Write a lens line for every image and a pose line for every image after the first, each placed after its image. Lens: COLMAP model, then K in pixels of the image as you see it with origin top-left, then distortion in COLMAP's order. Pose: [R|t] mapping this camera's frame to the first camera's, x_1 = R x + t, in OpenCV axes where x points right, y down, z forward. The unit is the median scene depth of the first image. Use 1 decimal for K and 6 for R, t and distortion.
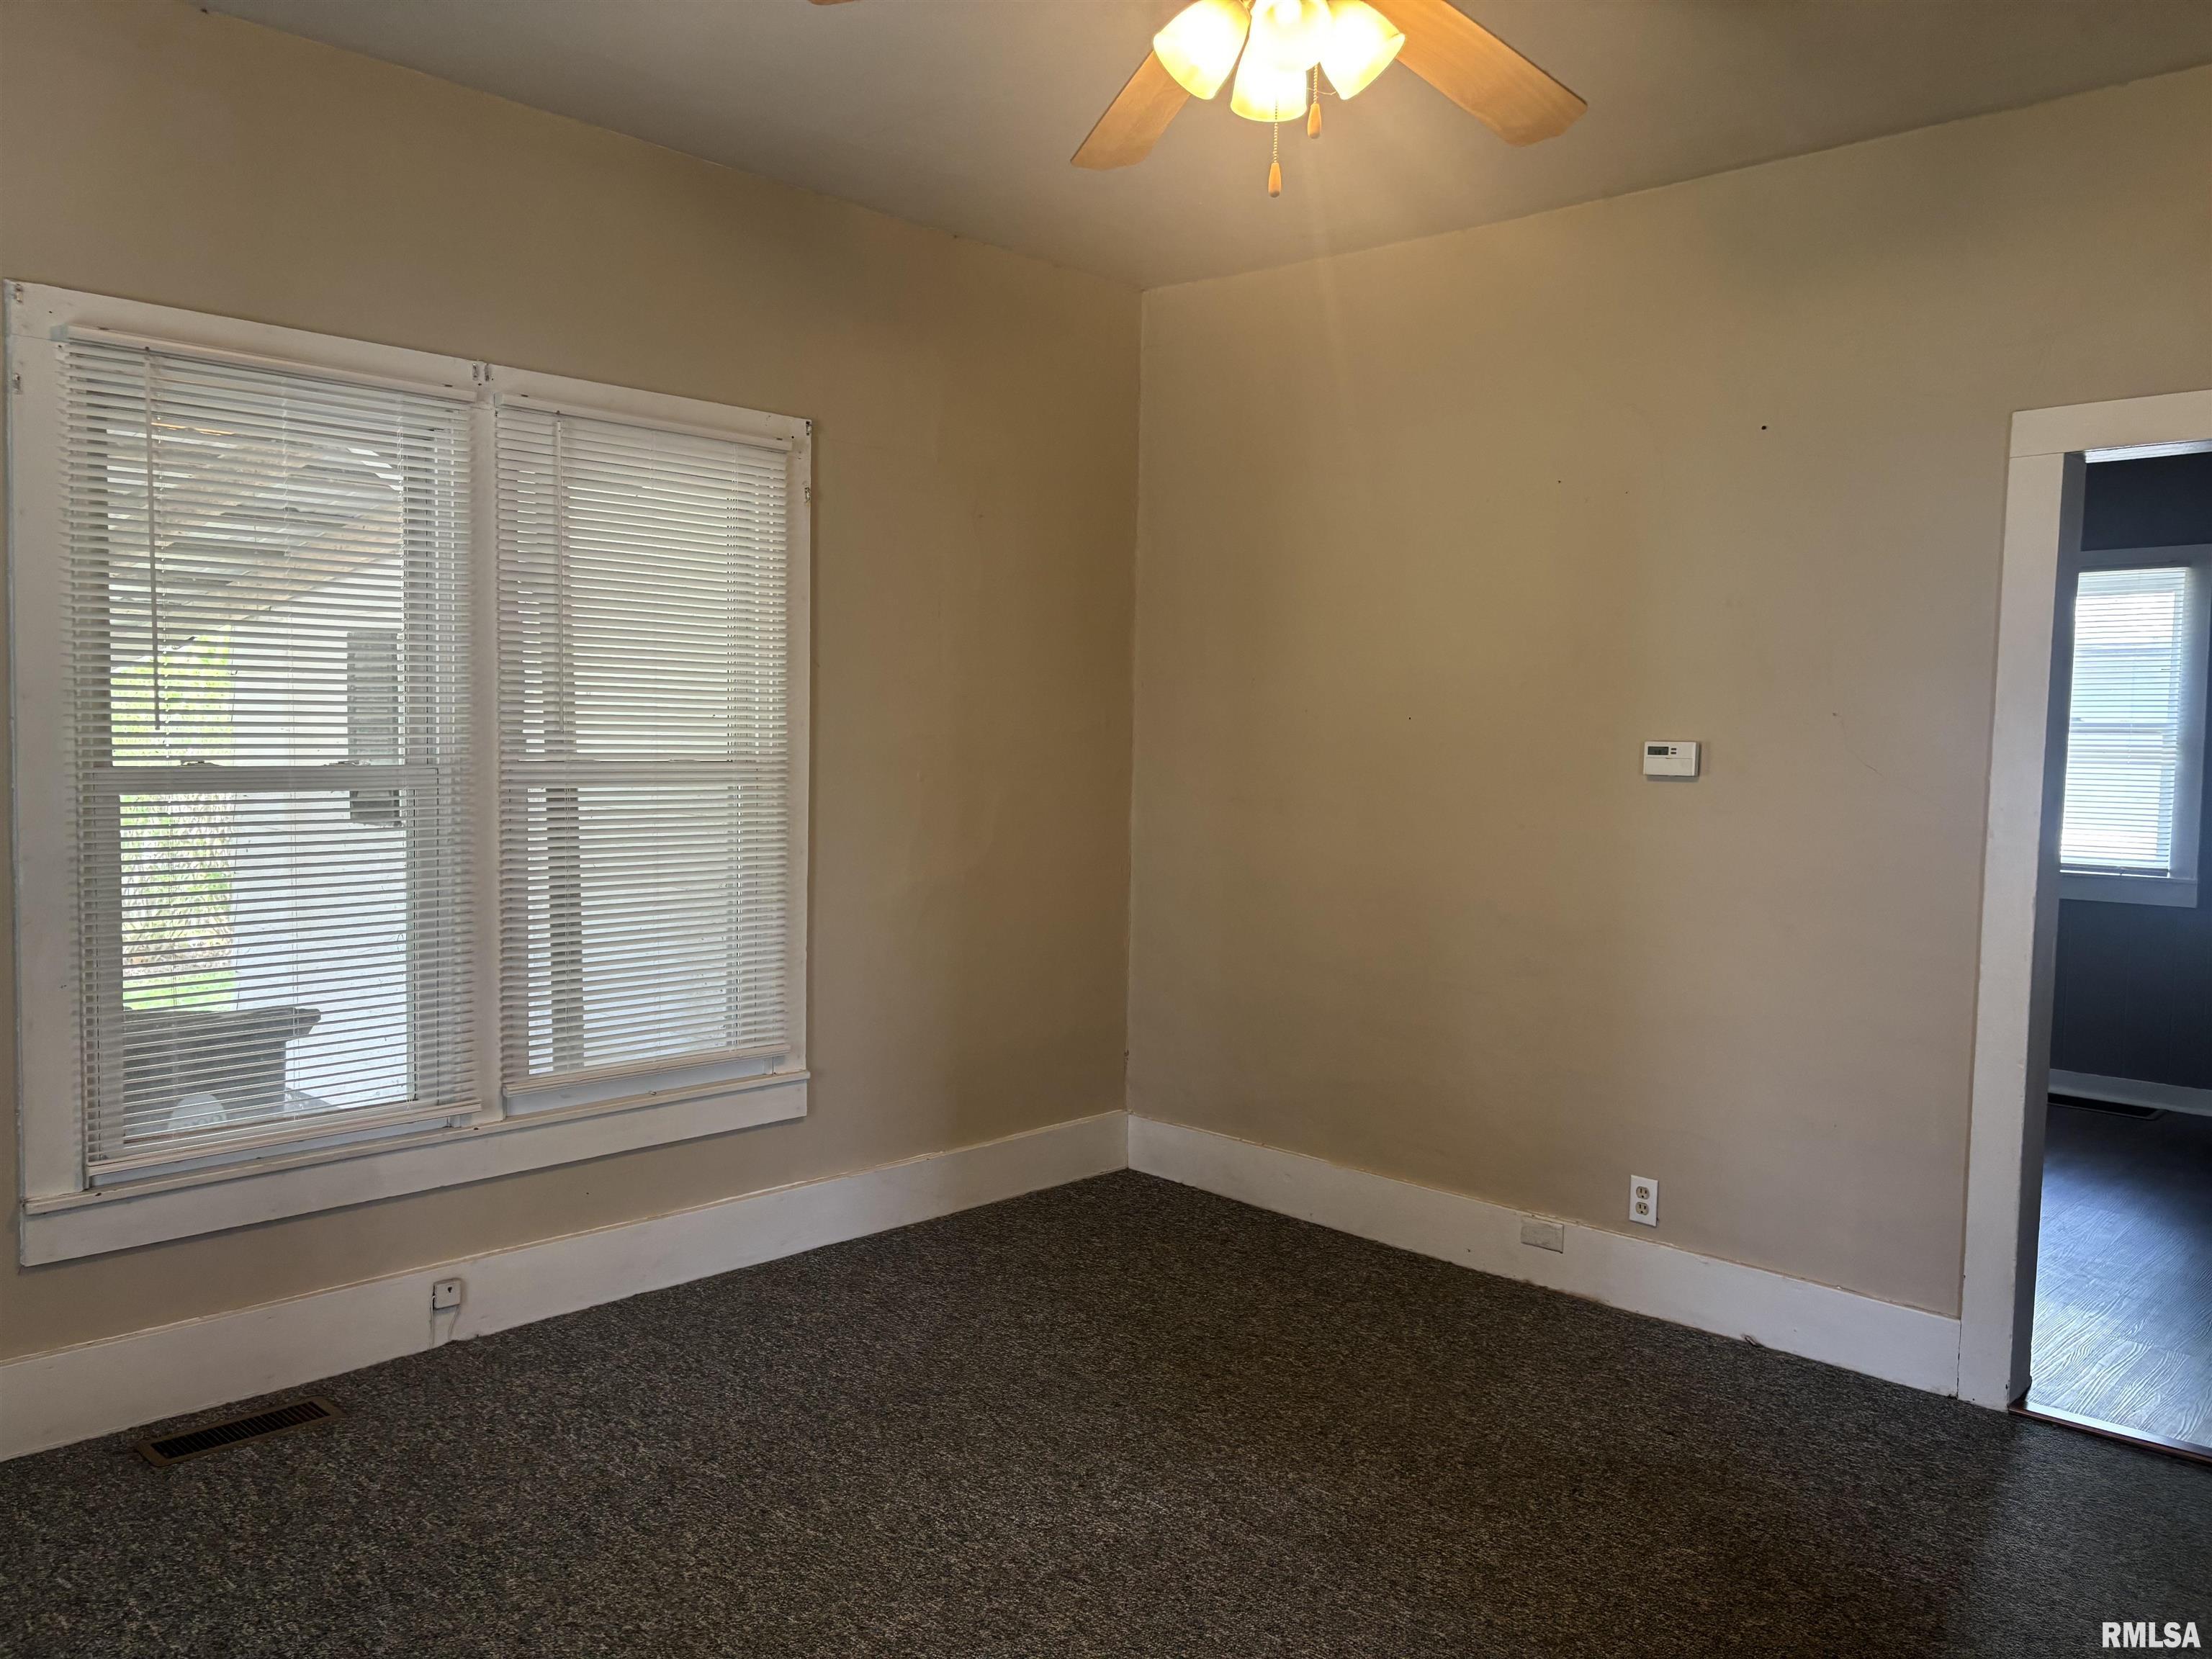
lens RADIAL K [[1641.1, 0, 1092.7], [0, 1641.1, 840.7], [0, 0, 1]] dist [-0.002923, -0.000211]
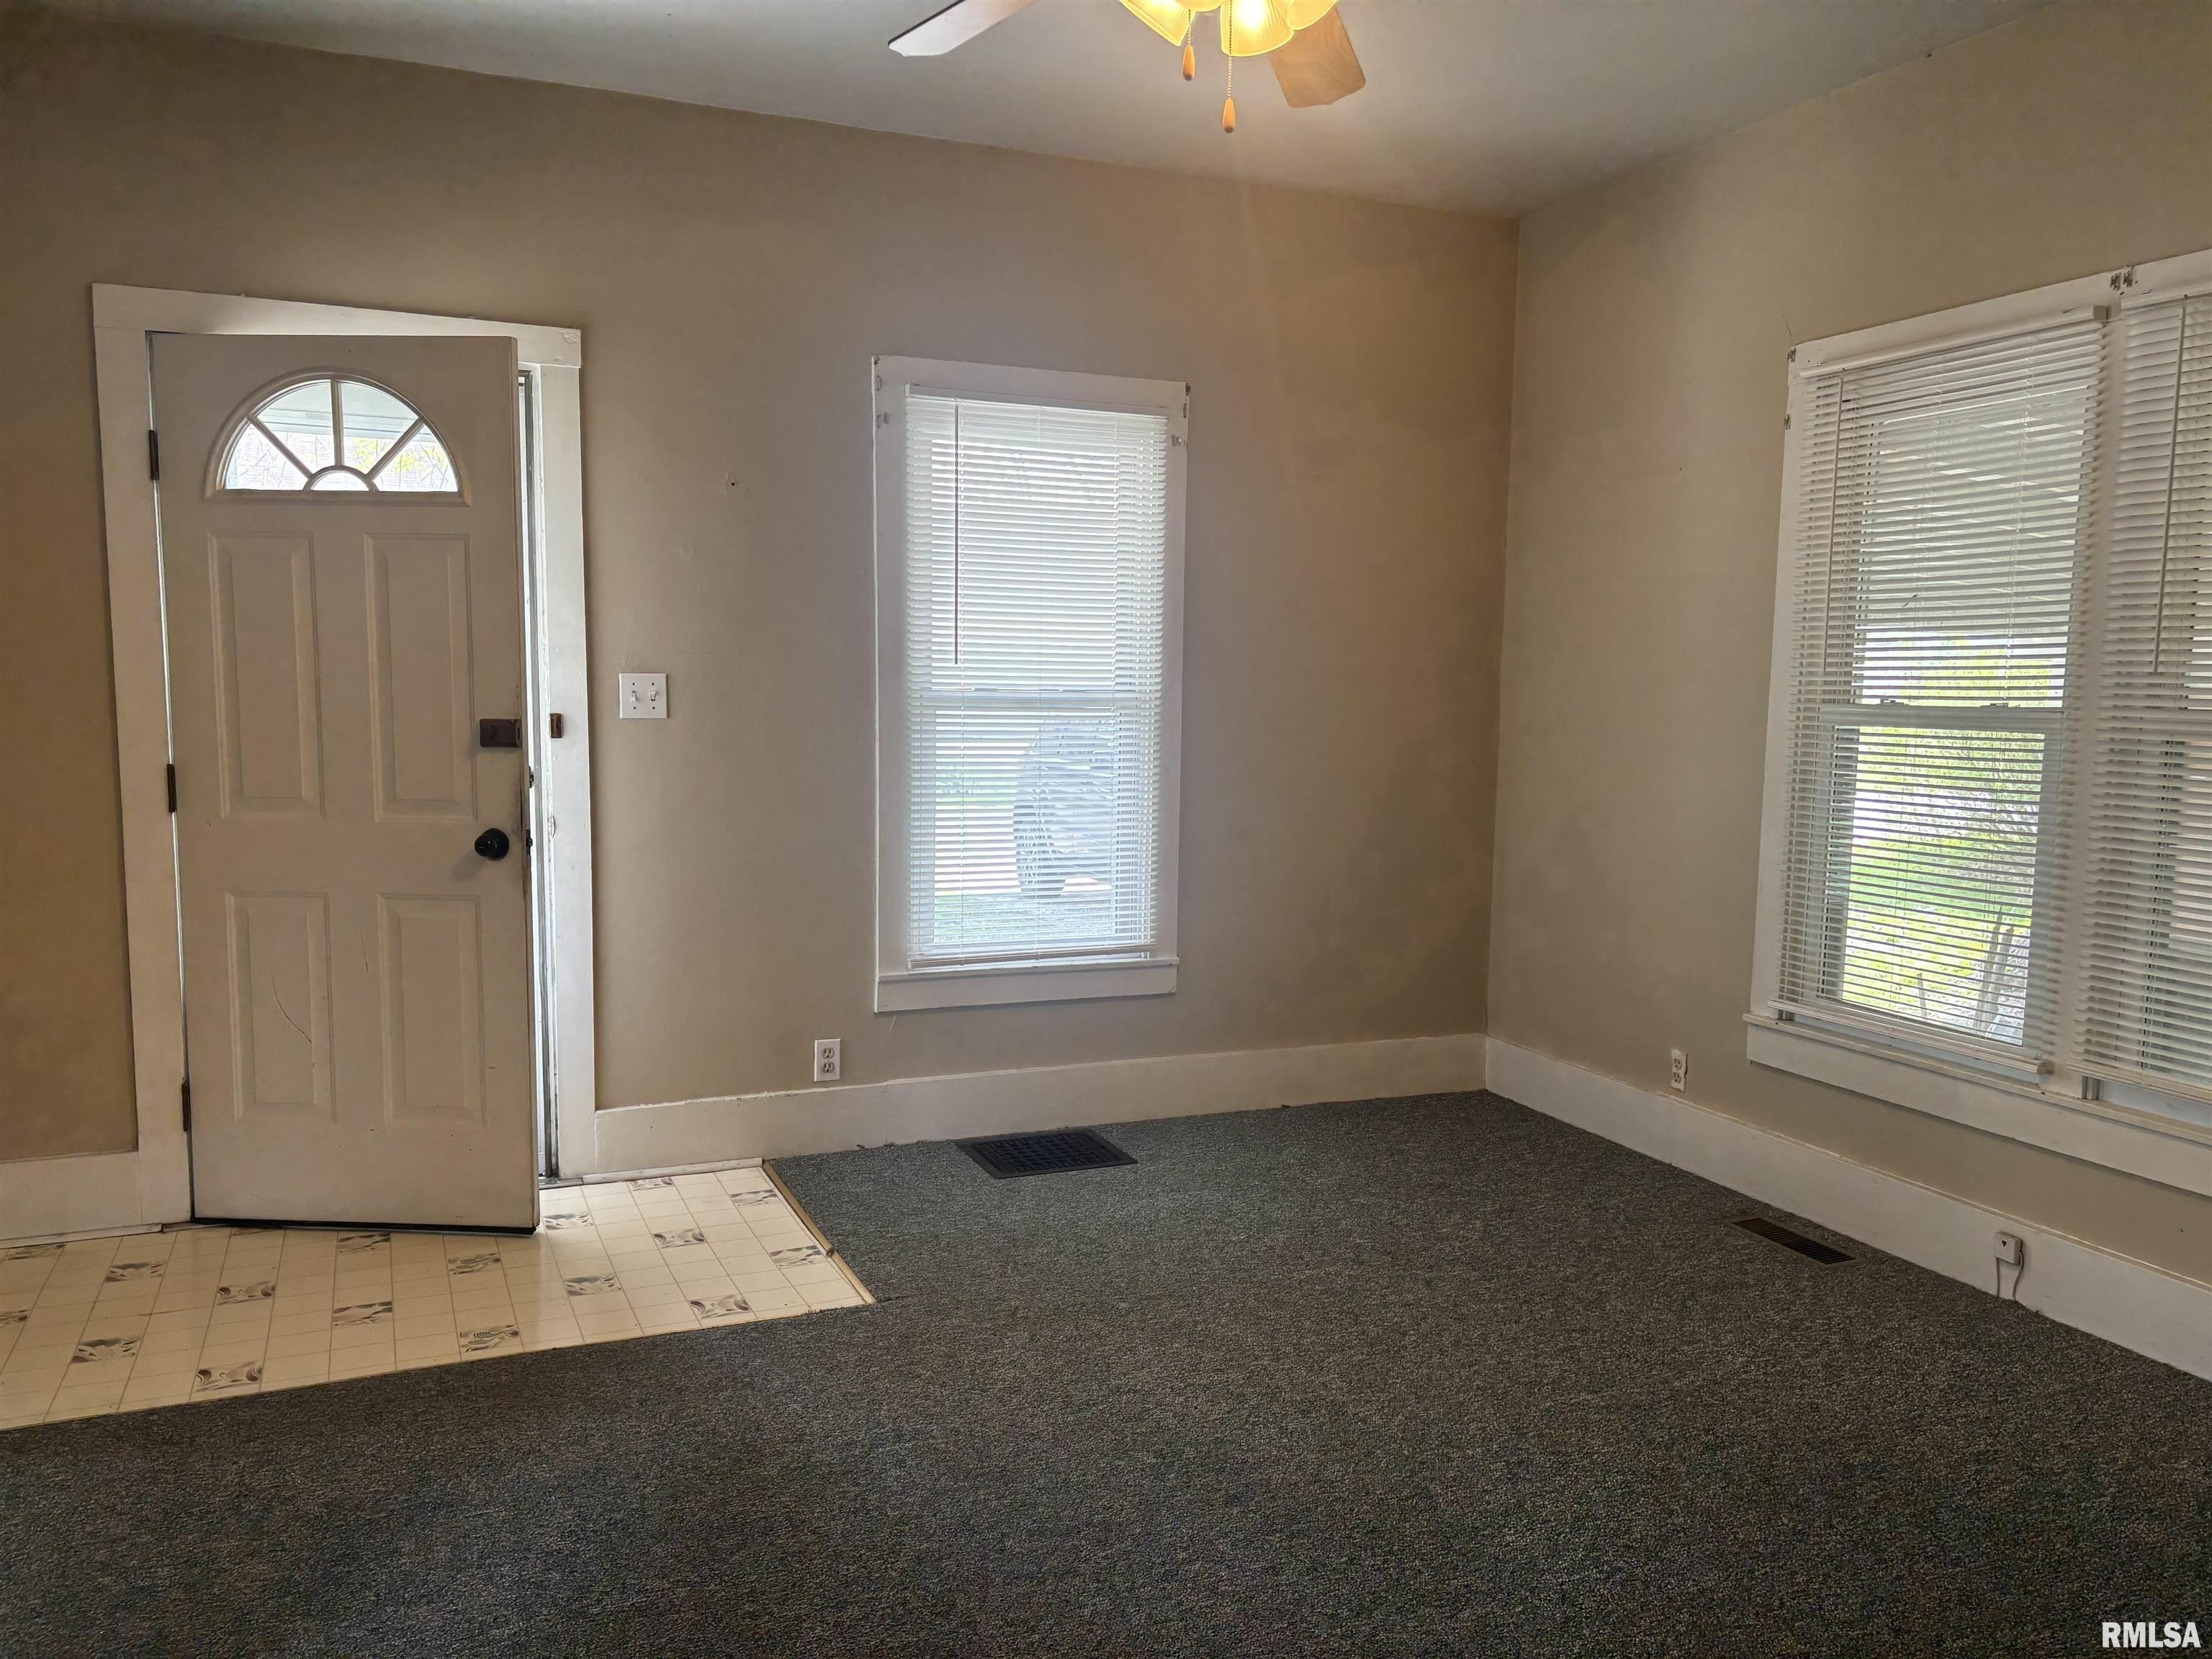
lens RADIAL K [[1641.1, 0, 1096.6], [0, 1641.1, 824.9], [0, 0, 1]] dist [-0.002923, -0.000211]
pose [[-0.404019, 0.070254, -0.912049, 0.767246], [-0.073703, 0.991305, 0.109008, -0.045187], [0.911777, 0.111262, -0.395328, 0.939378]]
